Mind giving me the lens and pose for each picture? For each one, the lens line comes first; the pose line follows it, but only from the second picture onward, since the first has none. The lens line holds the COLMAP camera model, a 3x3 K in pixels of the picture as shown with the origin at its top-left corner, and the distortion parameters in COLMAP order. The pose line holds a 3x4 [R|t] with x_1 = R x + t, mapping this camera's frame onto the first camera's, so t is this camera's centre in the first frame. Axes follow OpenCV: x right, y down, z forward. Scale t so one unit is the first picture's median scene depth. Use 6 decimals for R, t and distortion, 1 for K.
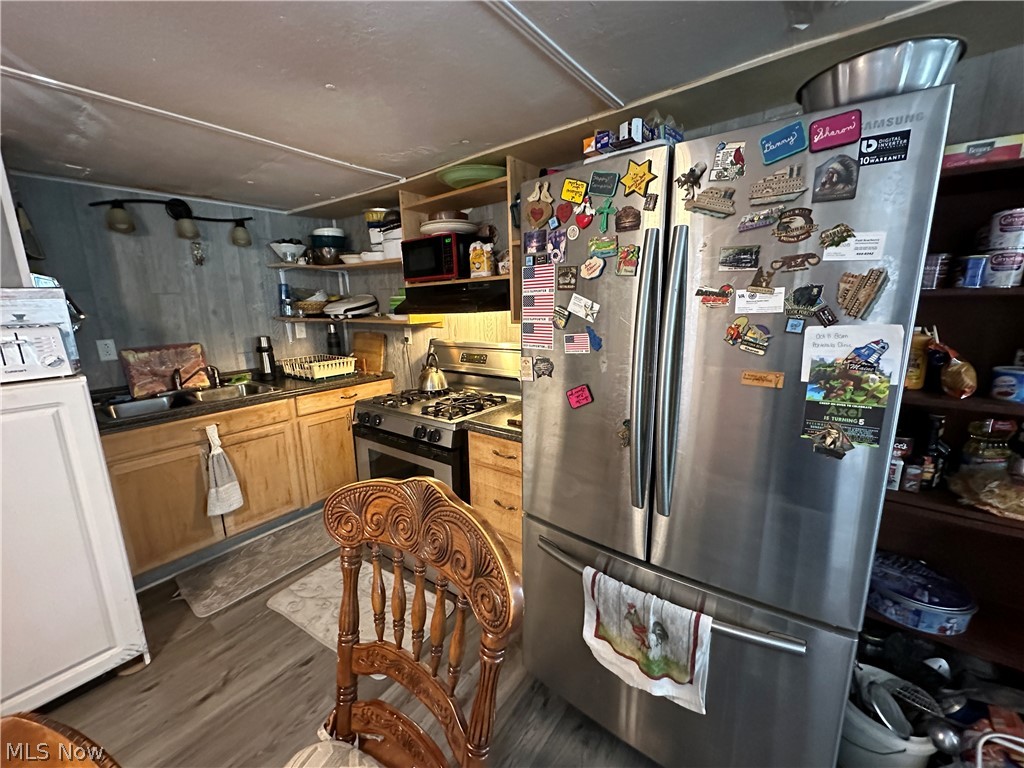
lens RADIAL K [[407.6, 0, 512.4], [0, 407.6, 384.3], [0, 0, 1]] dist [-0.004343, 0.000513]
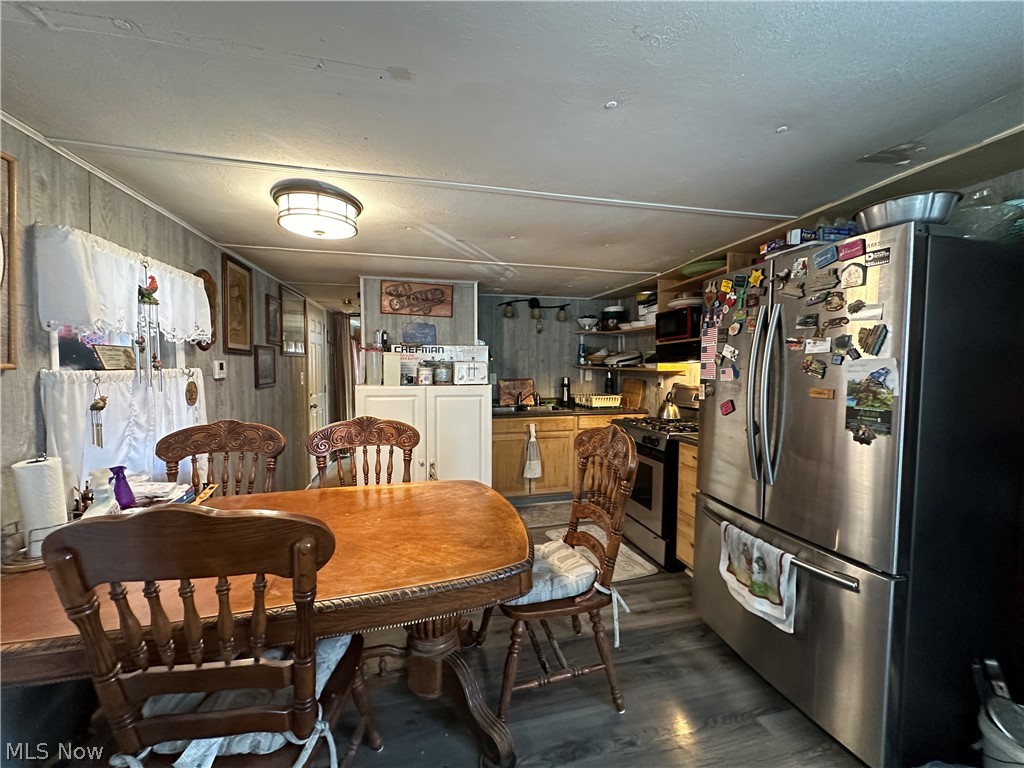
lens RADIAL K [[407.6, 0, 514.8], [0, 407.6, 384.0], [0, 0, 1]] dist [-0.004343, 0.000513]
pose [[0.774913, 0.049363, -0.630138, 0.293159], [-0.142485, 0.984927, -0.098066, 0.120039], [0.615799, 0.165778, 0.770266, -0.421839]]
